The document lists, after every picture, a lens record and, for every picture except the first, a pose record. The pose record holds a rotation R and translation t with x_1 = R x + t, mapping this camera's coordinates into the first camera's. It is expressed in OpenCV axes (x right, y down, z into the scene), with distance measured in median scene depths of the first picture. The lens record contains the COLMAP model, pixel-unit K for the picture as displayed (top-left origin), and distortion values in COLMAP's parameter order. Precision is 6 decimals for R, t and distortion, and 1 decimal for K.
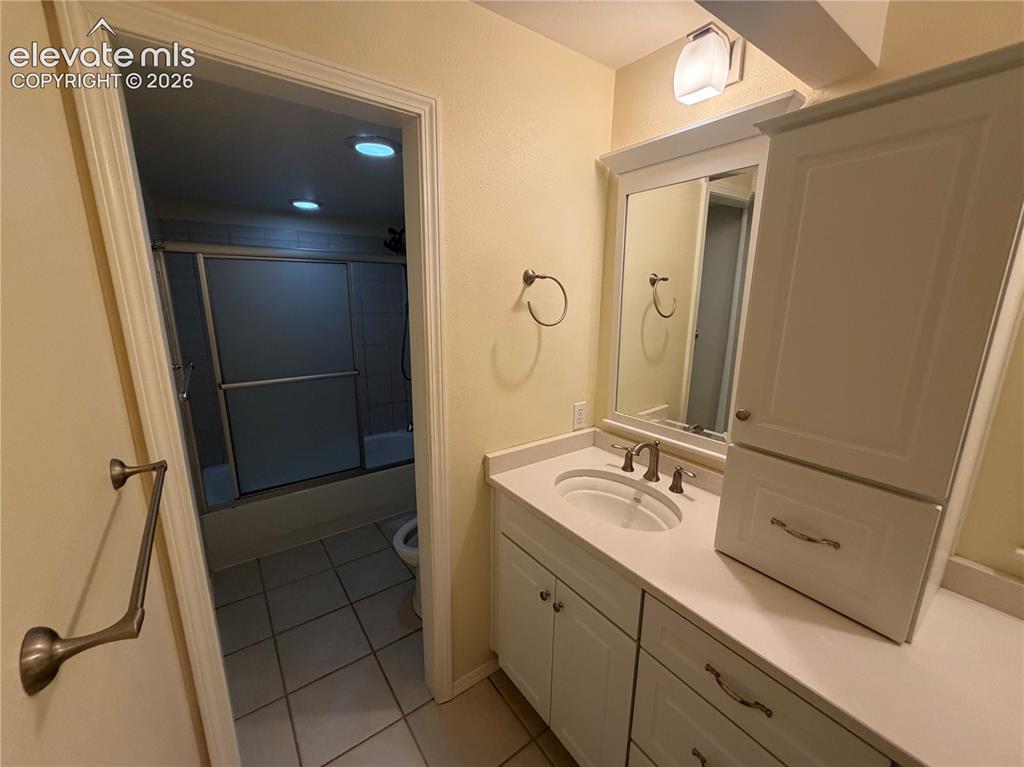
lens RADIAL K [[409.8, 0, 510.0], [0, 409.8, 383.4], [0, 0, 1]] dist [-0.000891, 0.000213]
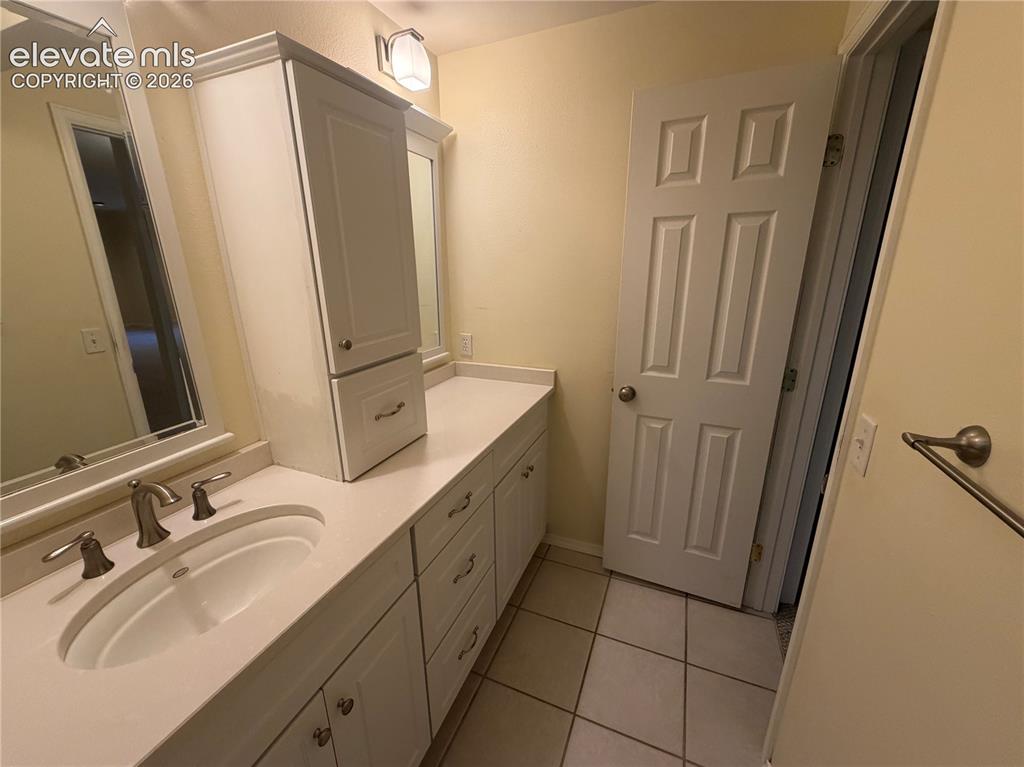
lens RADIAL K [[409.8, 0, 510.1], [0, 409.8, 384.5], [0, 0, 1]] dist [-0.000891, 0.000213]
pose [[-0.507641, -0.254999, 0.822968, -0.374949], [0.195331, 0.896261, 0.398198, -0.115653], [-0.839134, 0.362893, -0.405170, 0.742651]]
